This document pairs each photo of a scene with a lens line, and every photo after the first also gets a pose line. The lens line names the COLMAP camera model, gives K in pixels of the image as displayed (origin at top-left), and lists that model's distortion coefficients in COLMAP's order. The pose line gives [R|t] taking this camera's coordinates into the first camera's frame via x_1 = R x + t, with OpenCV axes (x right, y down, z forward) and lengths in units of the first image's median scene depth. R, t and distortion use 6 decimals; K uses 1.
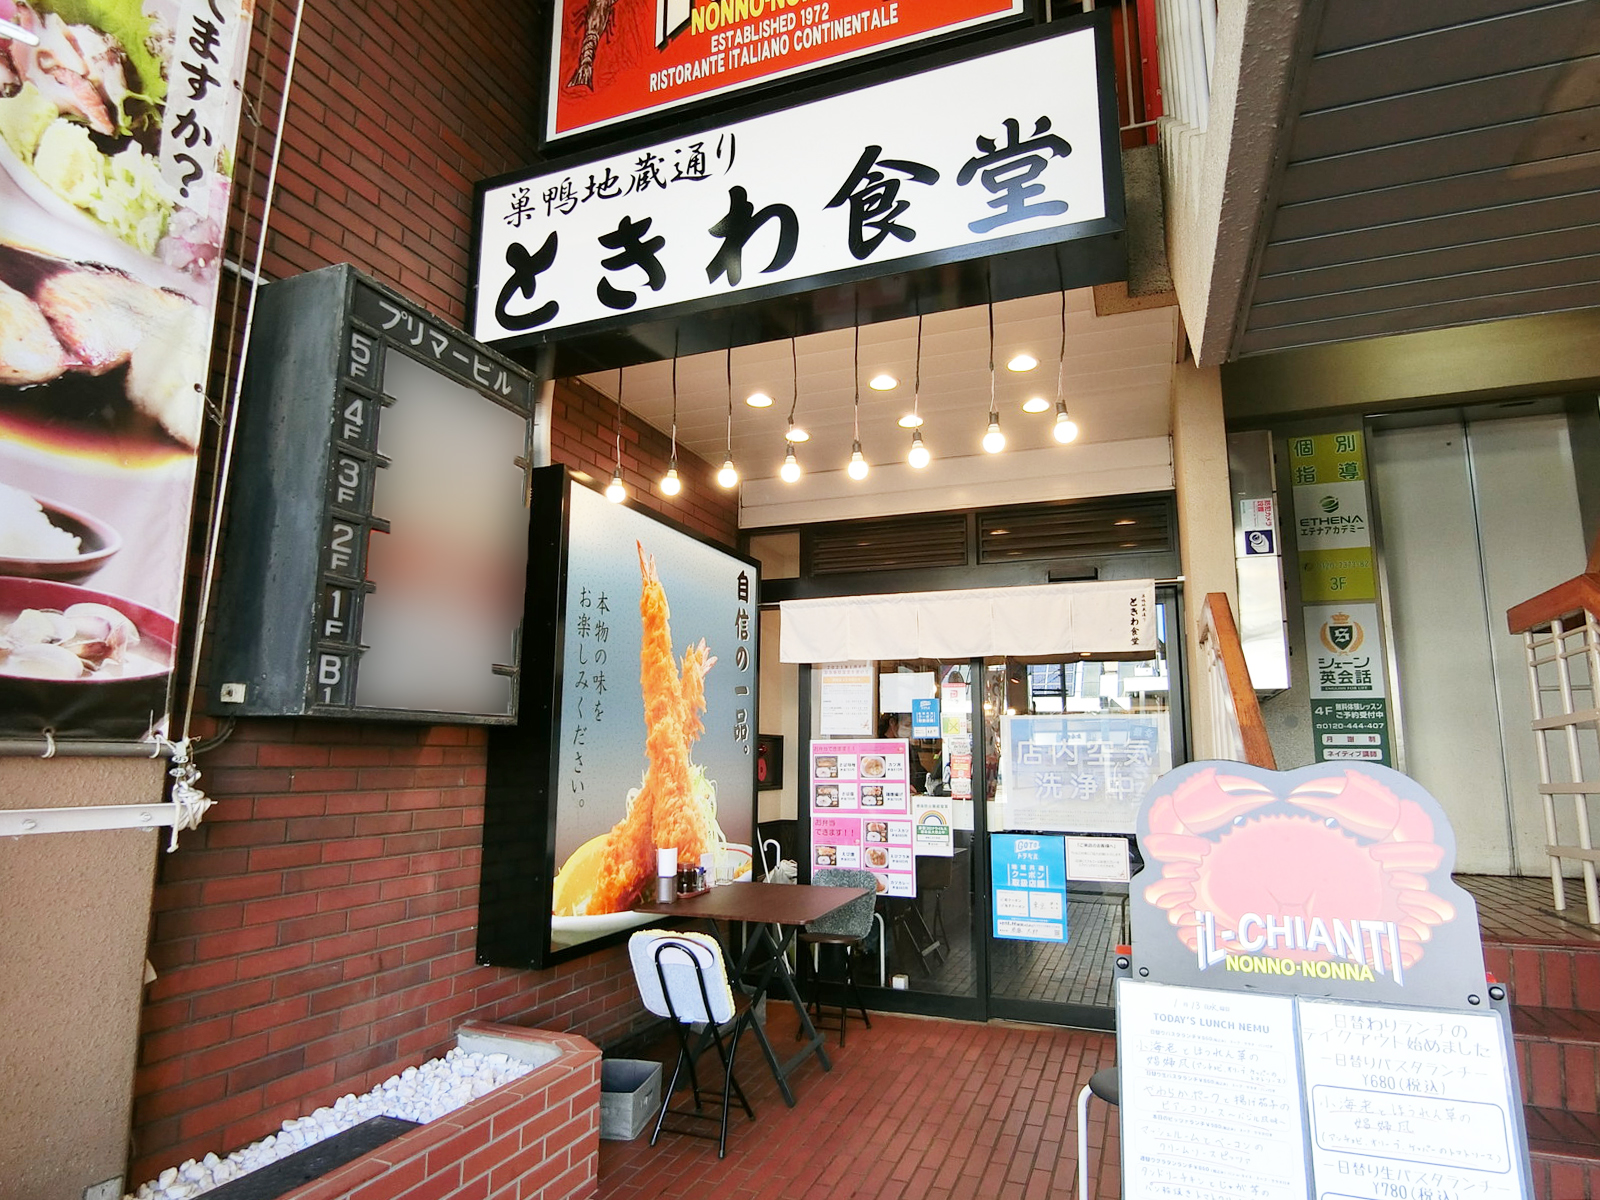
lens RADIAL K [[934.1, 0, 805.1], [0, 934.1, 611.2], [0, 0, 1]] dist [-0.007508, -0.001270]
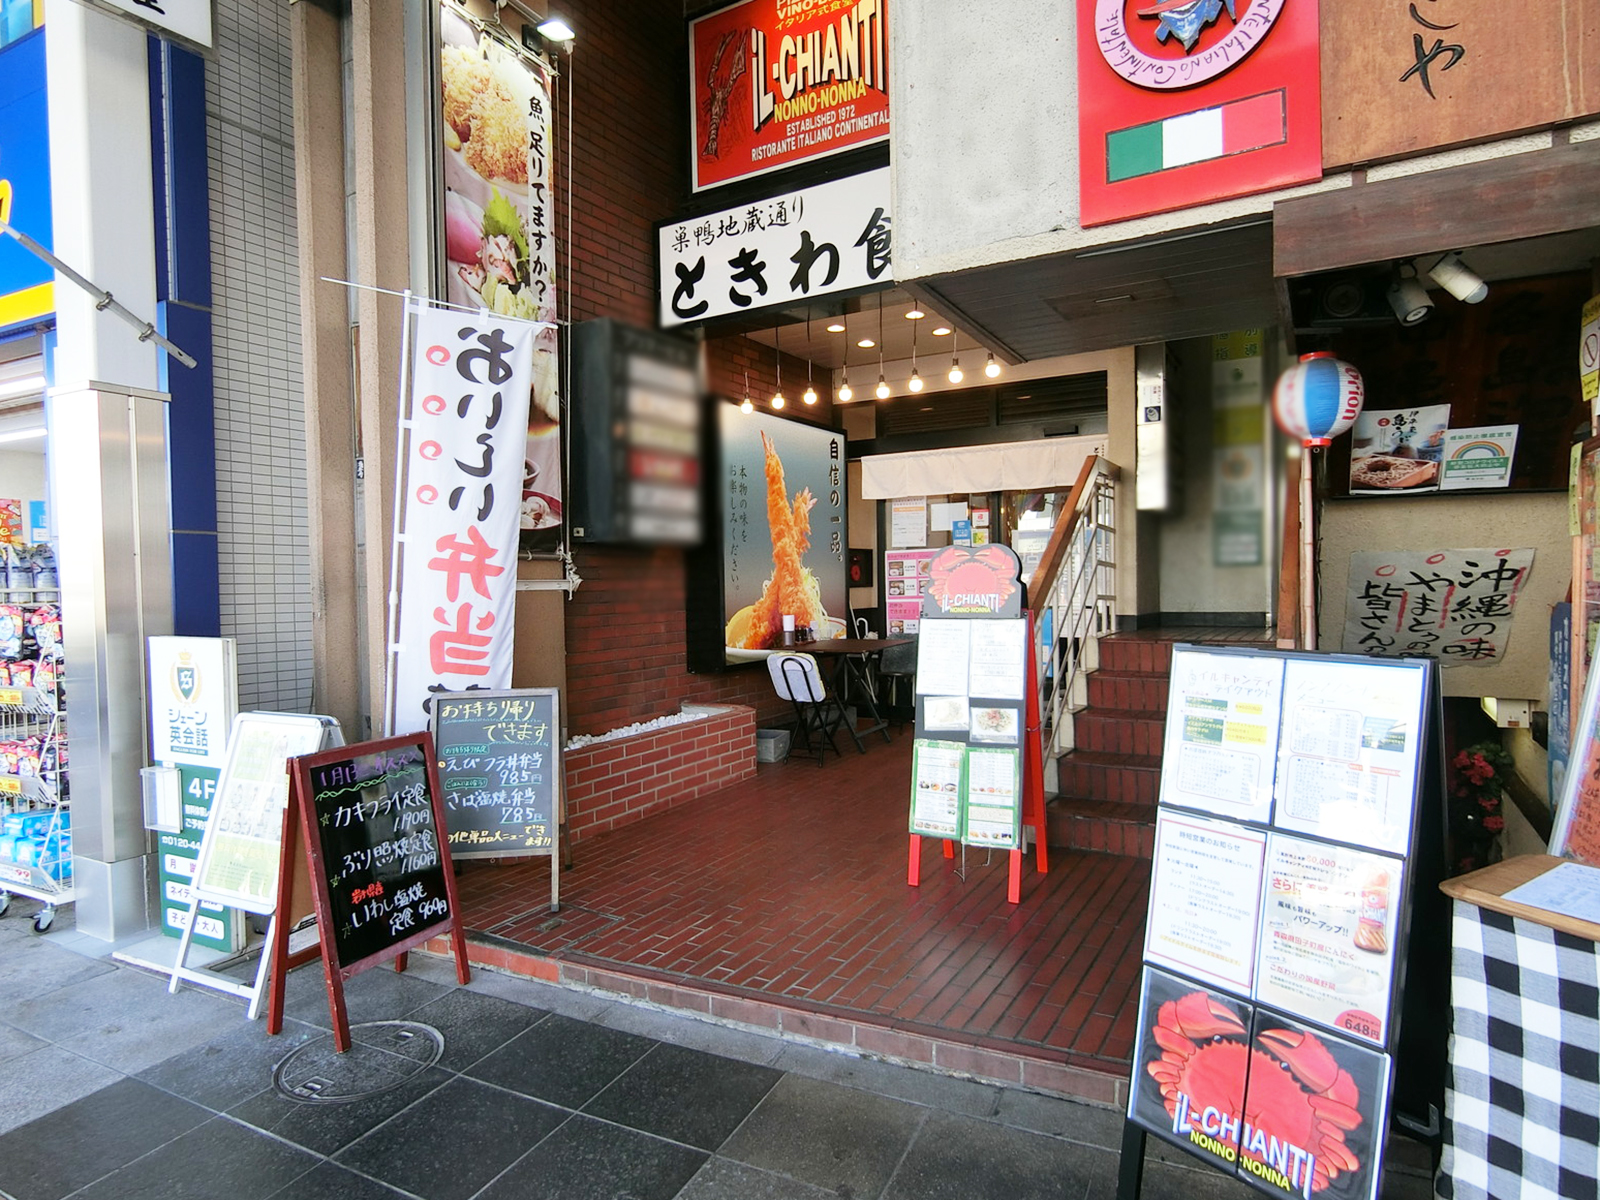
lens RADIAL K [[979.0, 0, 802.5], [0, 979.0, 594.7], [0, 0, 1]] dist [0.072398, -0.000416]
pose [[0.987758, -0.021012, -0.154576, 0.180171], [0.046767, 0.985197, 0.164926, -0.087219], [0.148822, -0.170136, 0.974118, -0.846690]]
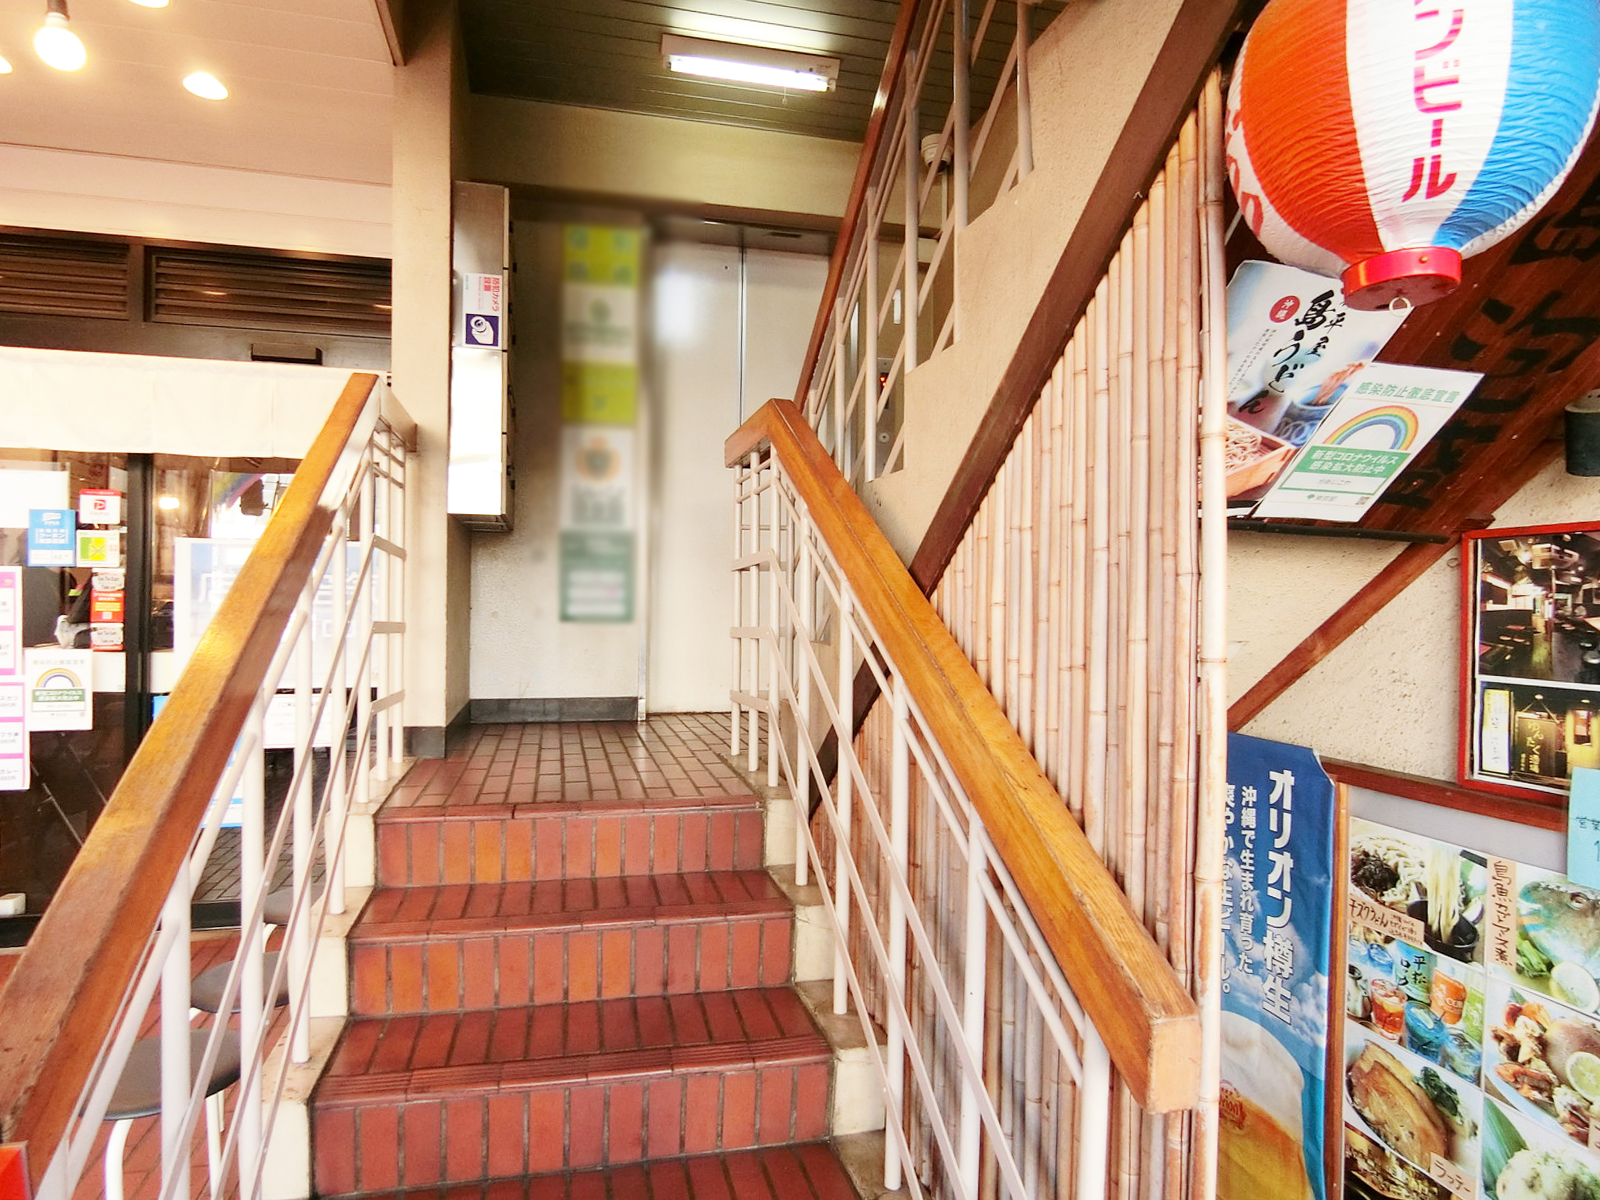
lens RADIAL K [[934.1, 0, 805.1], [0, 934.1, 611.2], [0, 0, 1]] dist [-0.007508, -0.001270]
pose [[0.819008, -0.005151, 0.573759, 0.290385], [-0.095989, 0.984638, 0.145858, 0.022192], [-0.565696, -0.174534, 0.805932, 0.184834]]
